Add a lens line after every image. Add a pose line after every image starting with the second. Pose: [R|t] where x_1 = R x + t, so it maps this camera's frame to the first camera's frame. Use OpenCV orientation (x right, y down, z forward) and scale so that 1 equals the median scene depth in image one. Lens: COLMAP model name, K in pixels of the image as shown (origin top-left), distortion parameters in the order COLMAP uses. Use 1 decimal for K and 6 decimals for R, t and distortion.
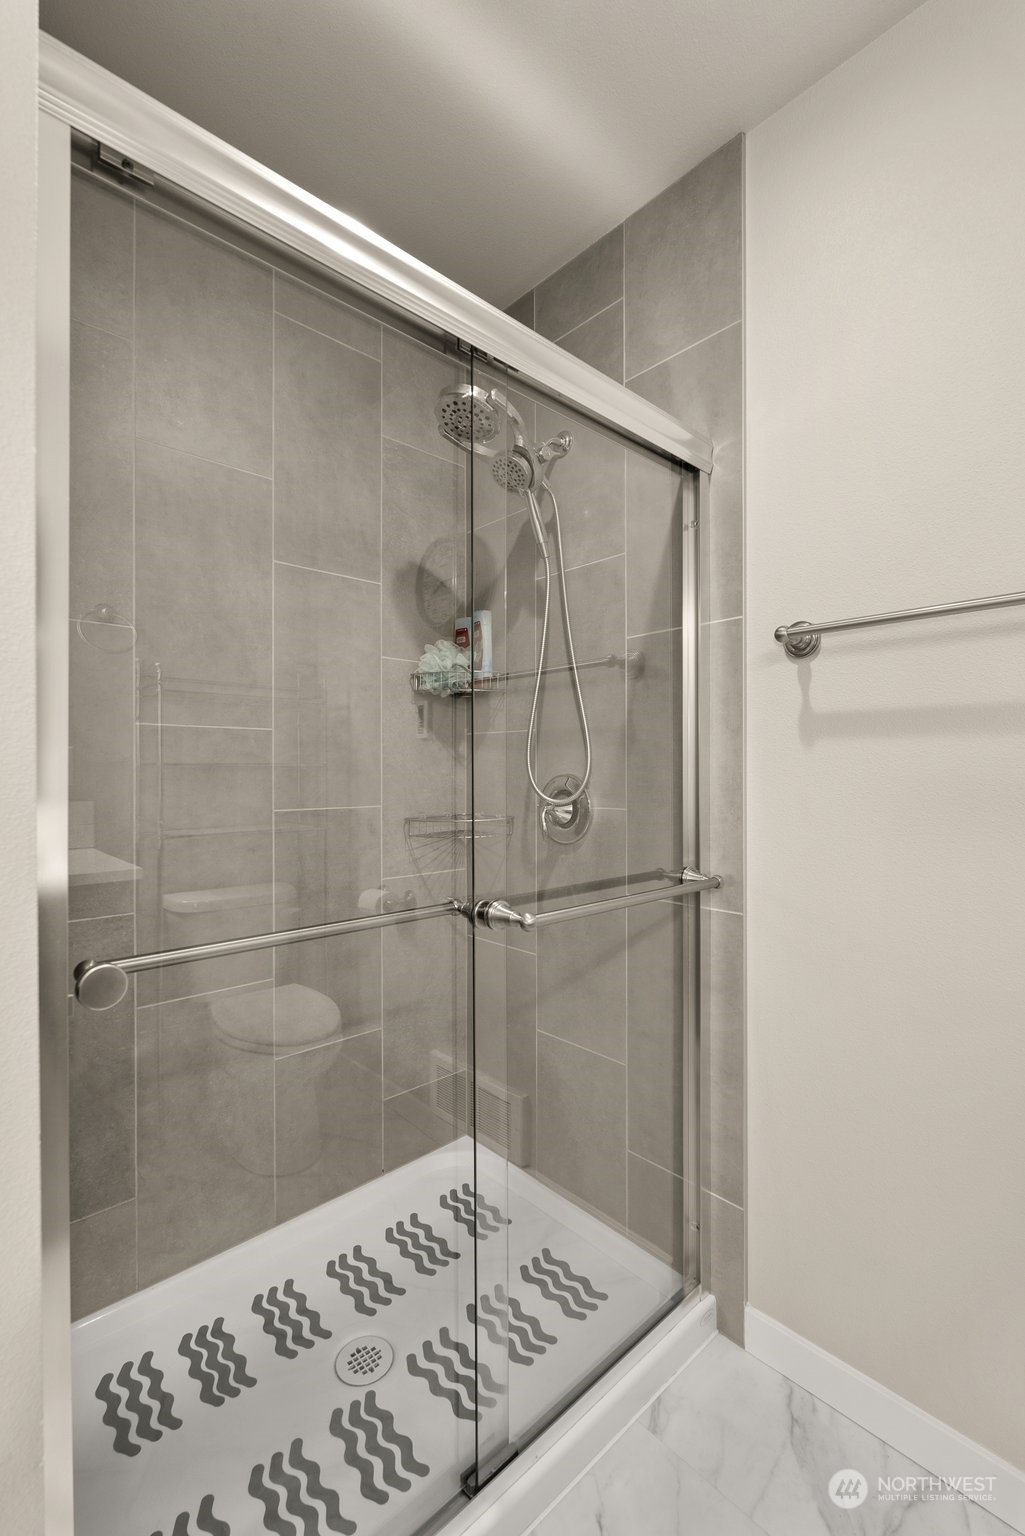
lens RADIAL K [[677.3, 0, 510.0], [0, 677.3, 768.0], [0, 0, 1]] dist [-0.004219, -0.000168]
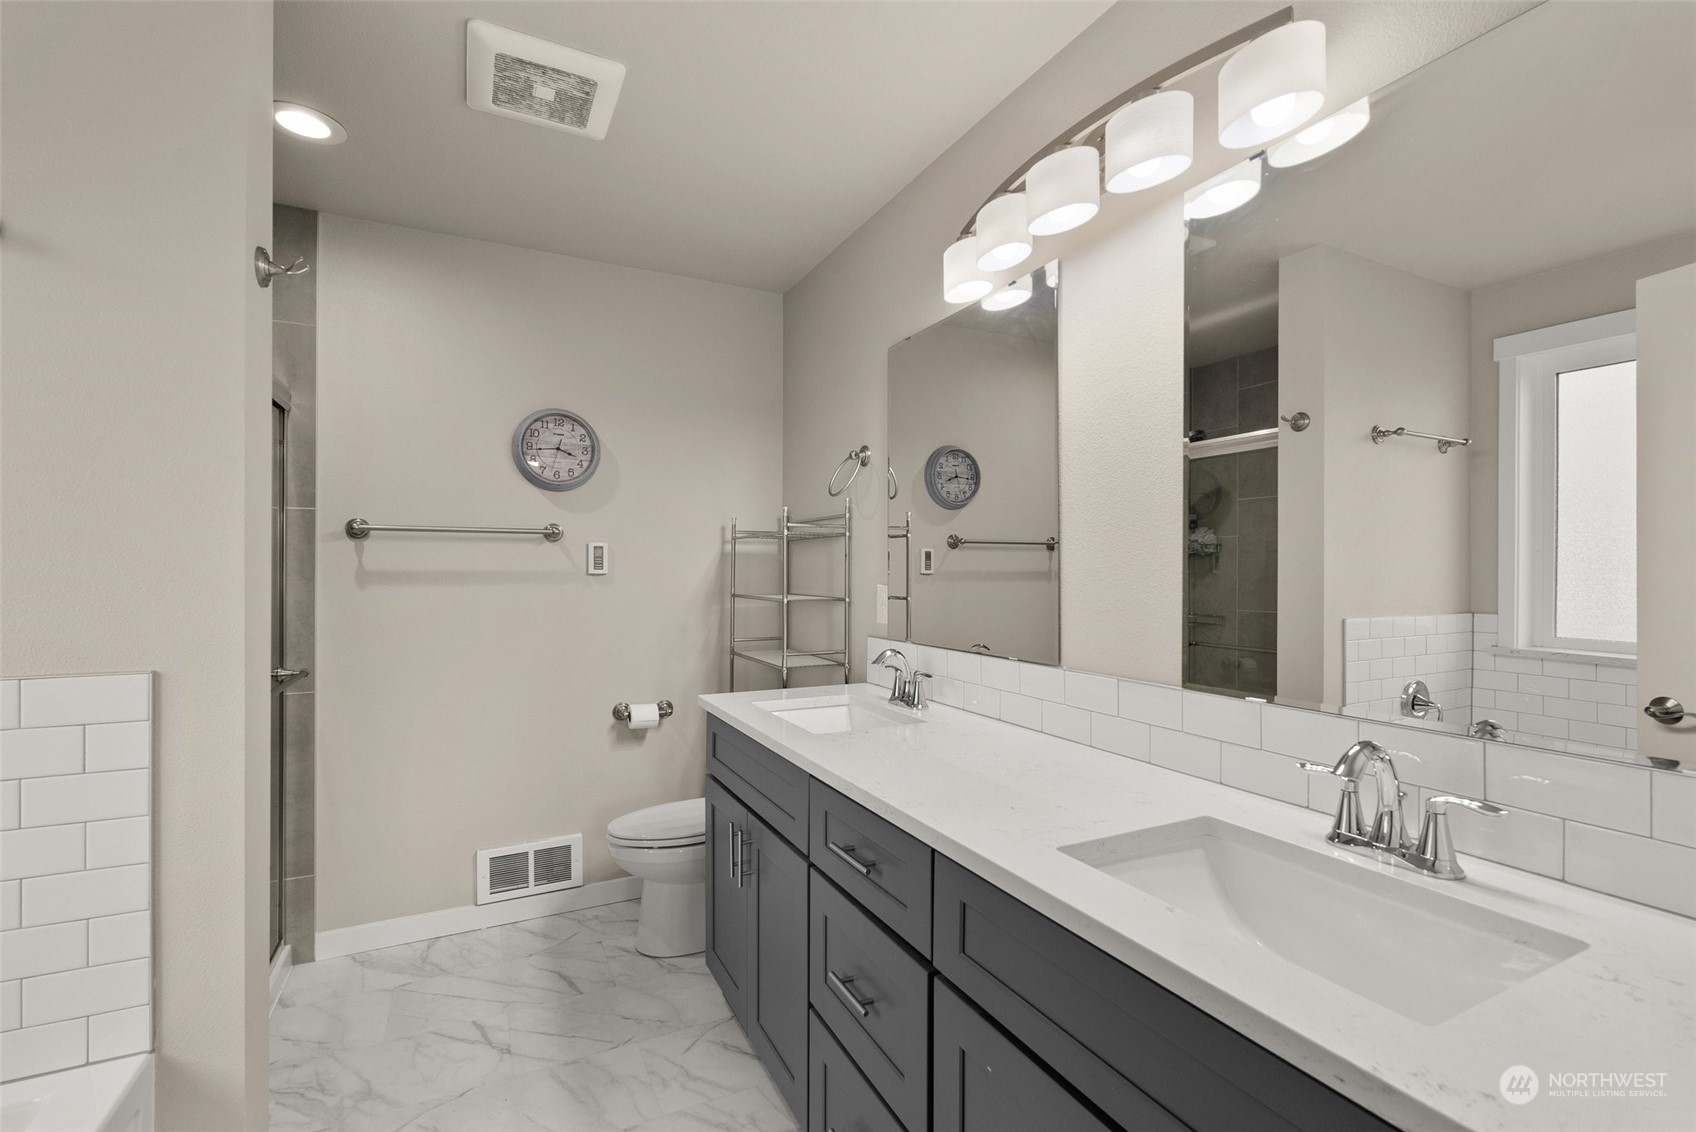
lens RADIAL K [[747.9, 0, 848.5], [0, 747.9, 573.6], [0, 0, 1]] dist [-0.004219, -0.000168]
pose [[0.271048, -0.000706, 0.962565, -1.029497], [-0.002632, 0.999995, 0.001475, -0.074001], [-0.962562, -0.002933, 0.271045, -0.713200]]
